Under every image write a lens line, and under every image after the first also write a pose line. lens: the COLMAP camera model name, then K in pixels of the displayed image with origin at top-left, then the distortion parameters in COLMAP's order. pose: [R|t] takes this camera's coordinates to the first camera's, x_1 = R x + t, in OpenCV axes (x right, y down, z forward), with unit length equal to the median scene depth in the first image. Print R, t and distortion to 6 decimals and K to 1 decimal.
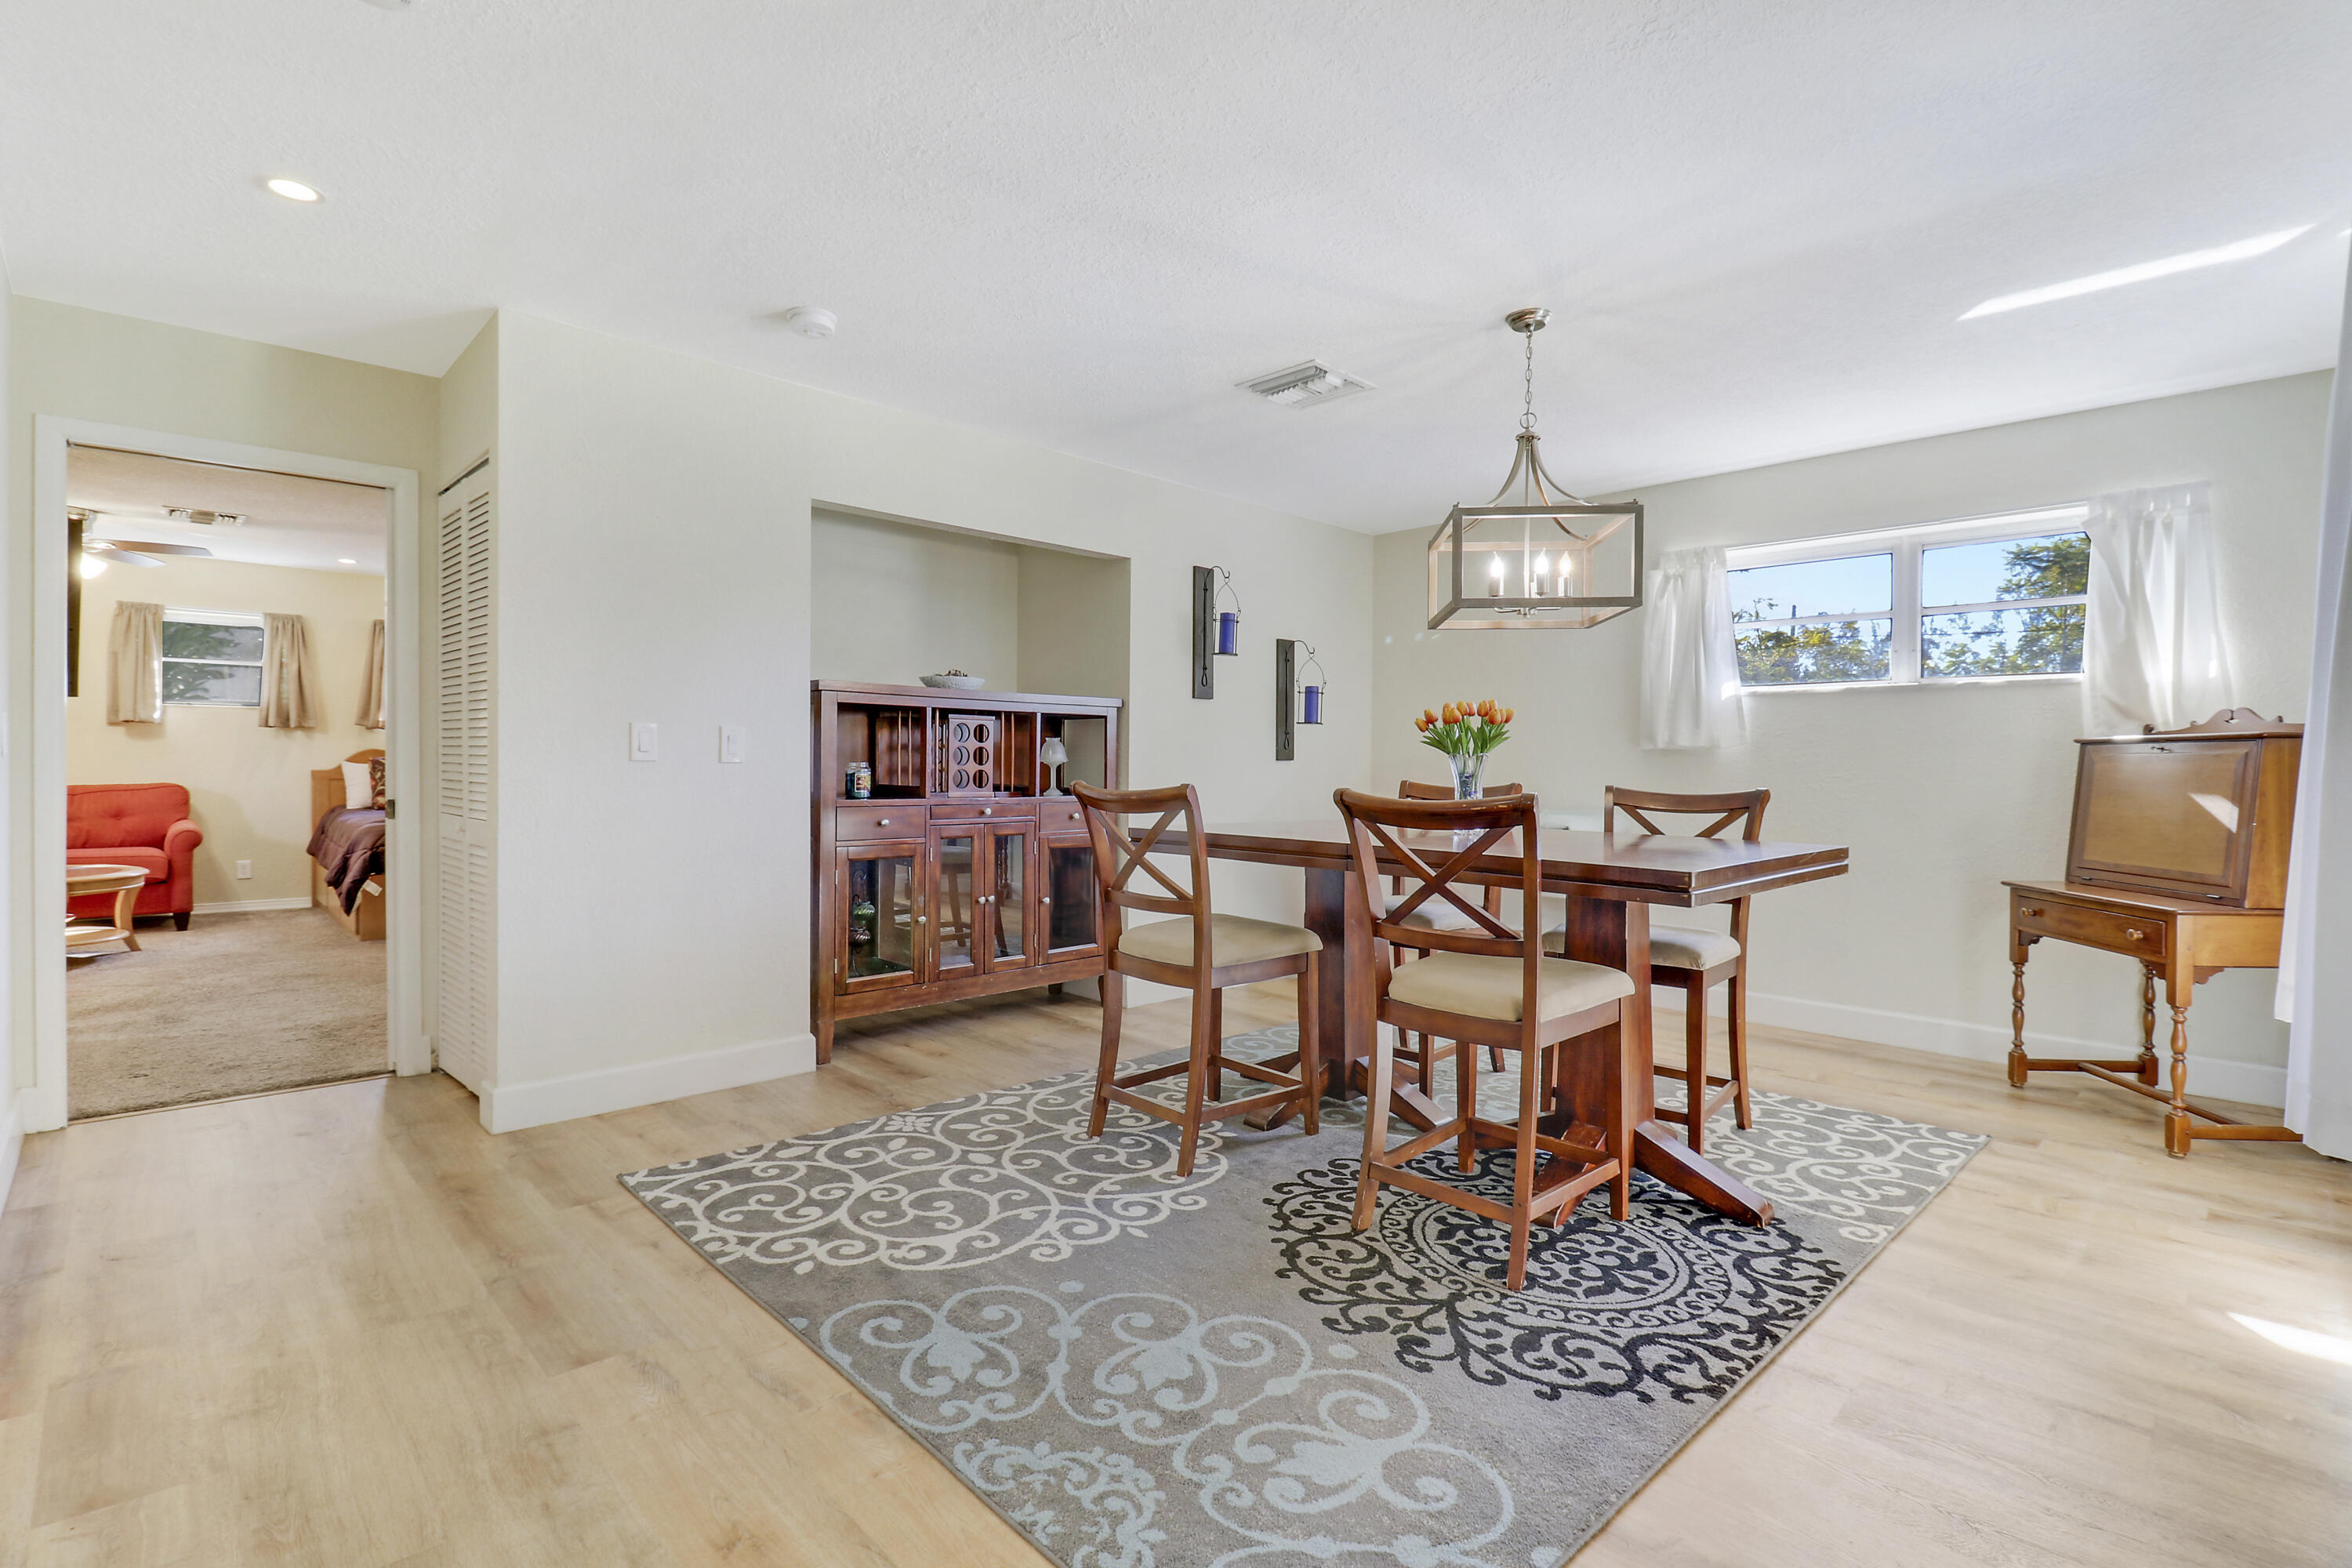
lens RADIAL K [[1102.7, 0, 1189.8], [0, 1102.7, 769.1], [0, 0, 1]] dist [0.004151, -0.012769]
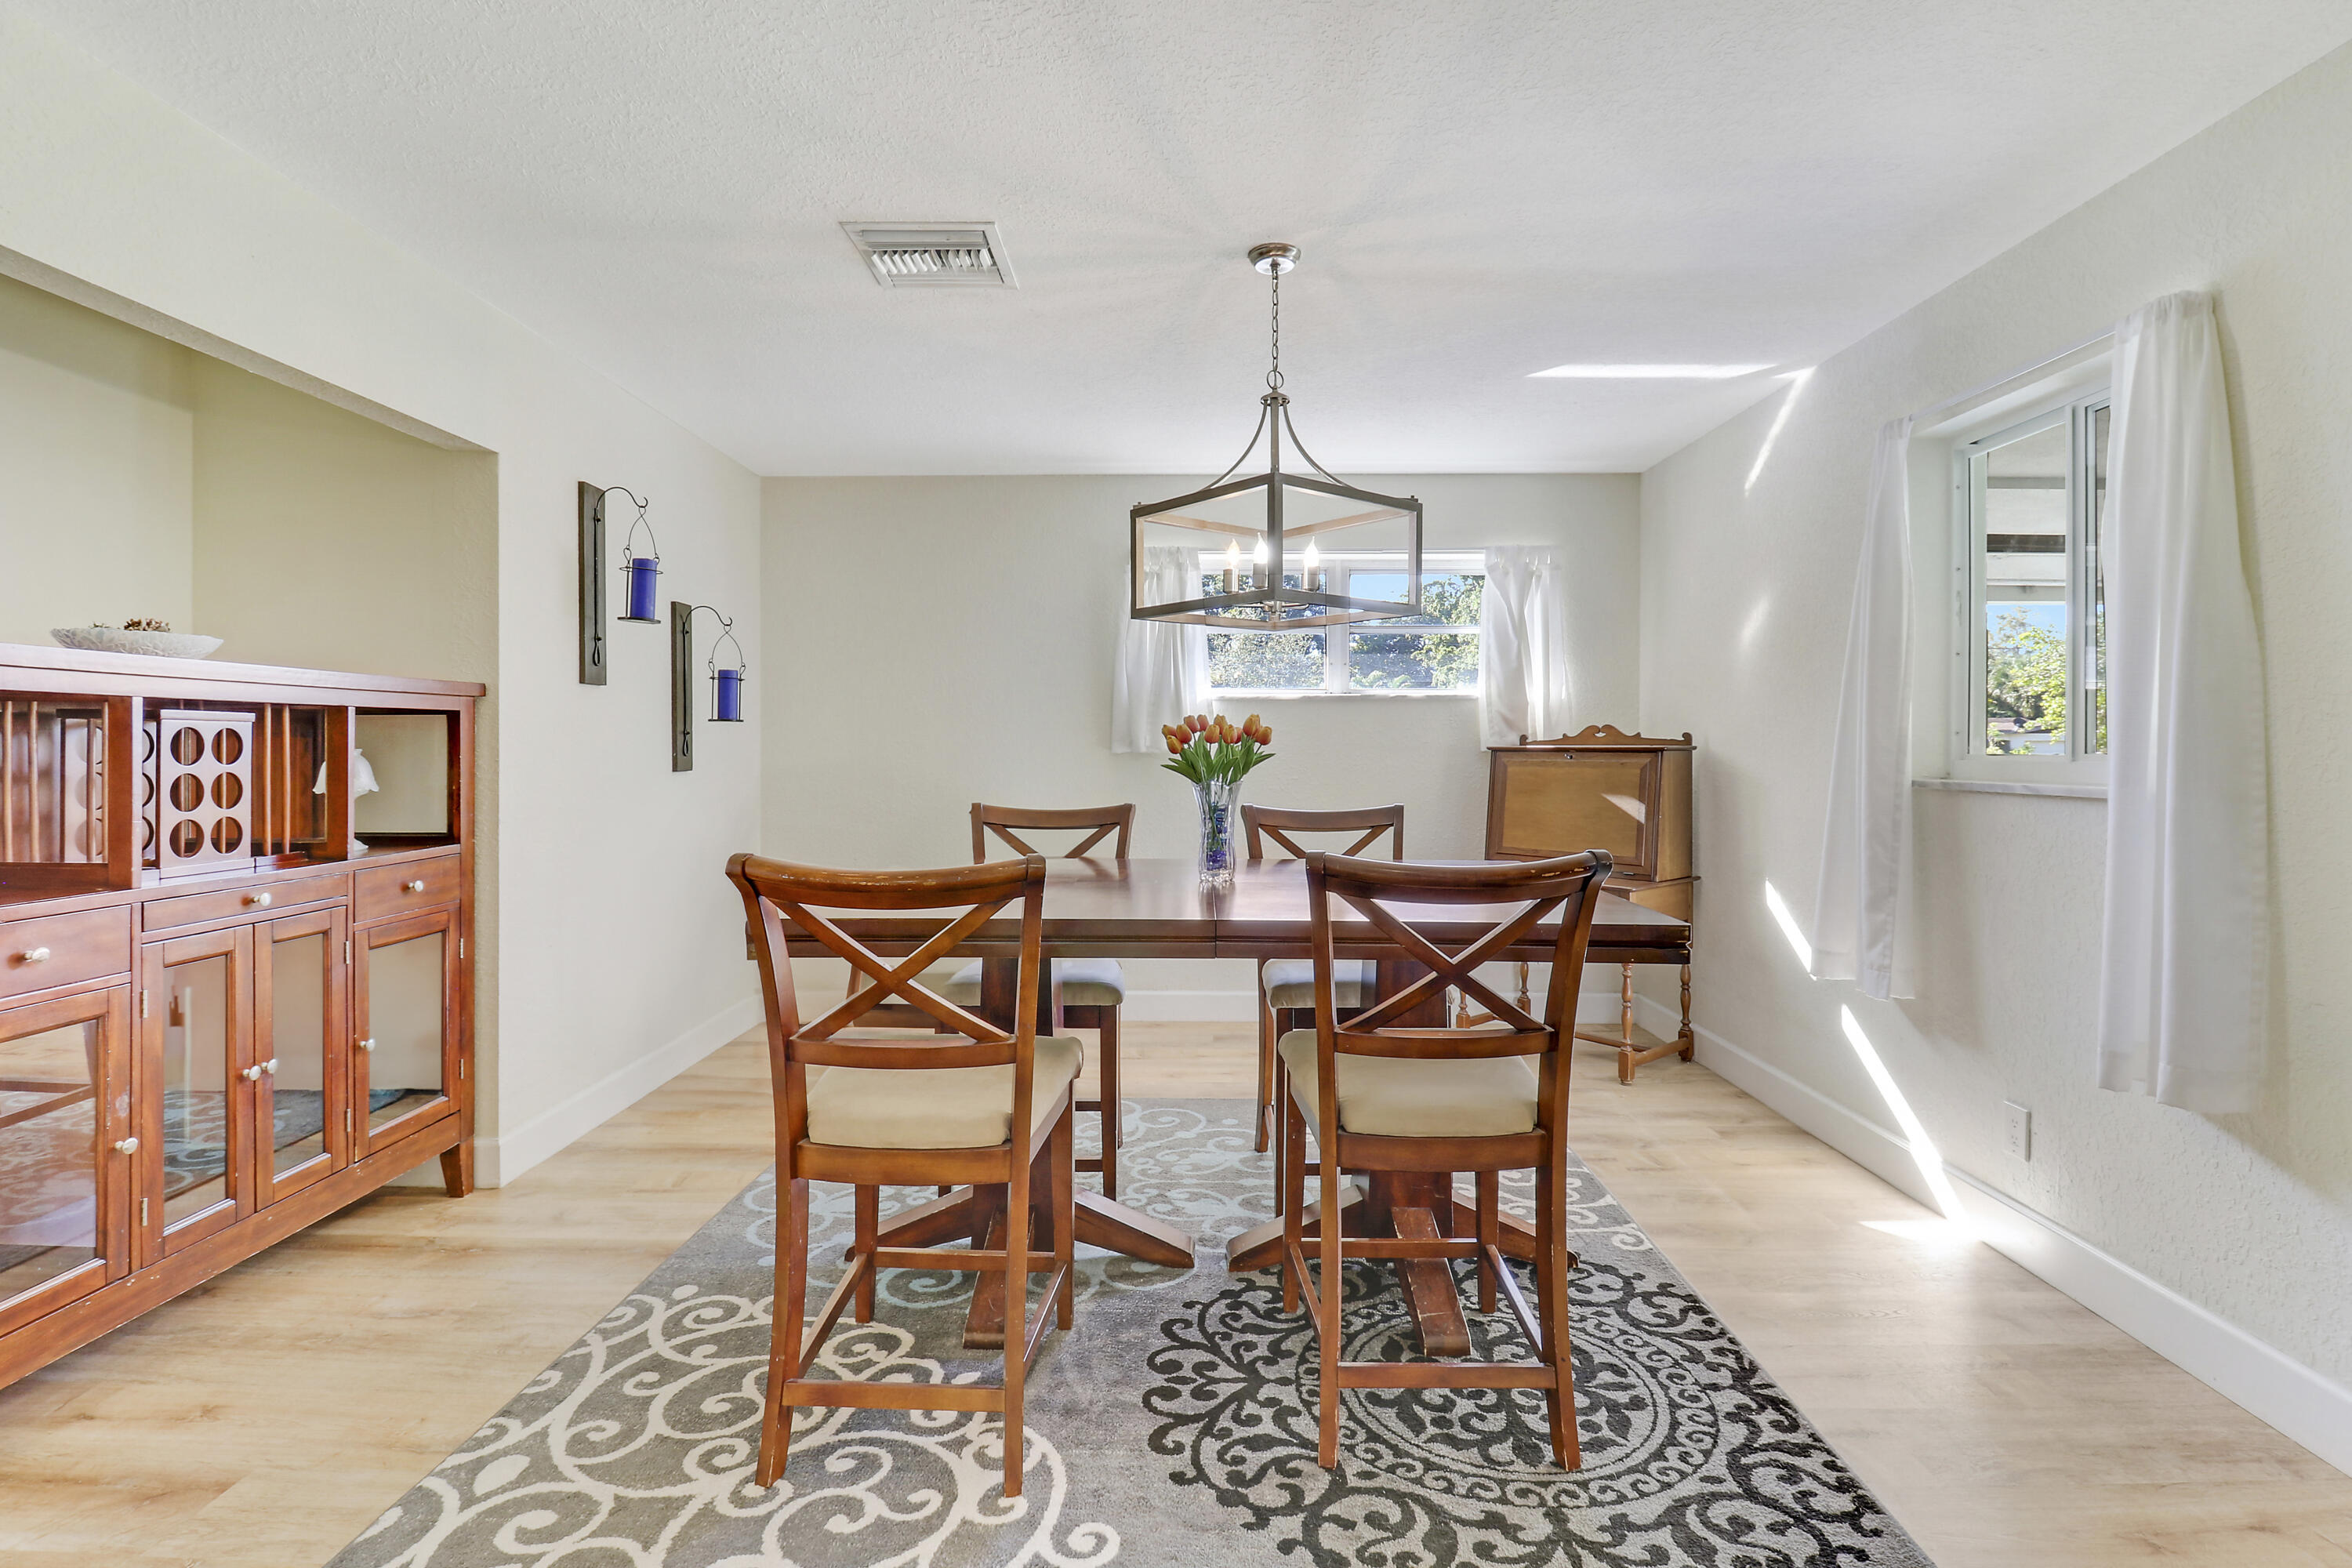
lens RADIAL K [[1093.1, 0, 1178.2], [0, 1093.1, 749.5], [0, 0, 1]] dist [0.008286, -0.013162]
pose [[0.703184, -0.012253, 0.710902, -0.409095], [0.009151, 0.999925, 0.008182, -0.052510], [-0.710949, 0.000752, 0.703243, 0.566065]]
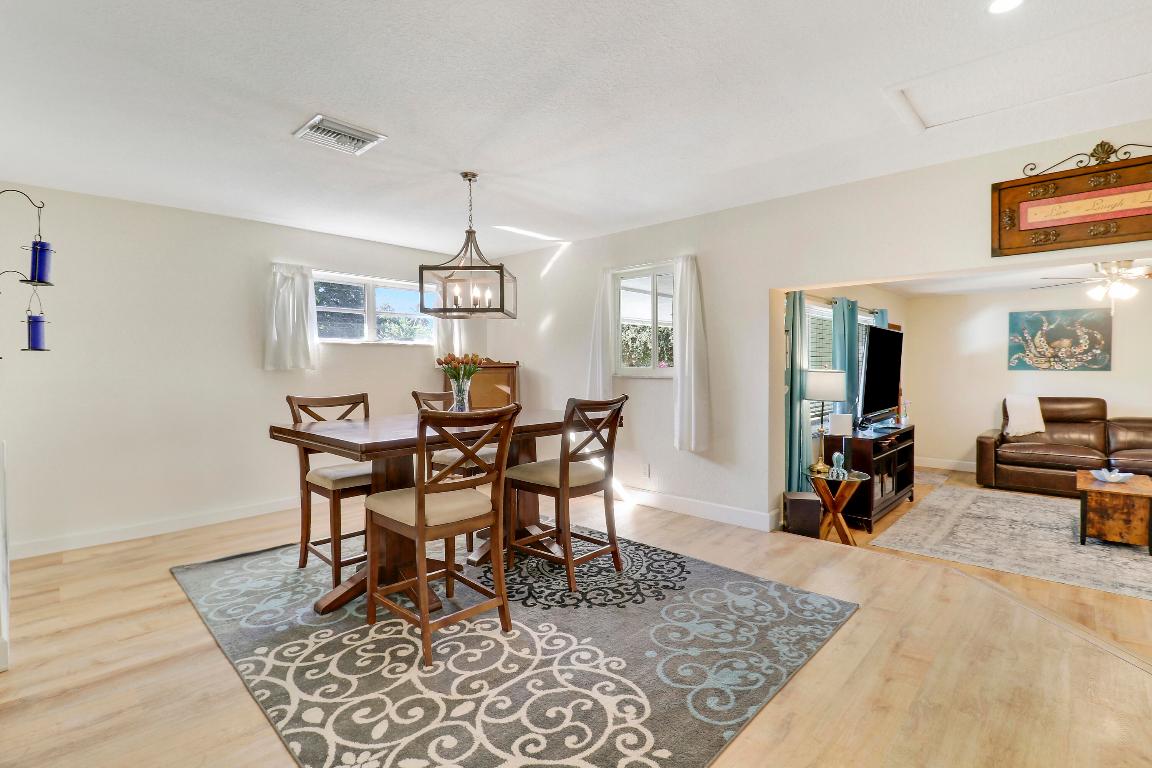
lens RADIAL K [[543.2, 0, 580.5], [0, 543.2, 368.8], [0, 0, 1]] dist [0.004042, -0.012806]
pose [[-0.061212, -0.014153, 0.998024, -0.947221], [0.007328, 0.999866, 0.014629, -0.056214], [-0.998098, 0.008209, -0.061100, 1.041698]]
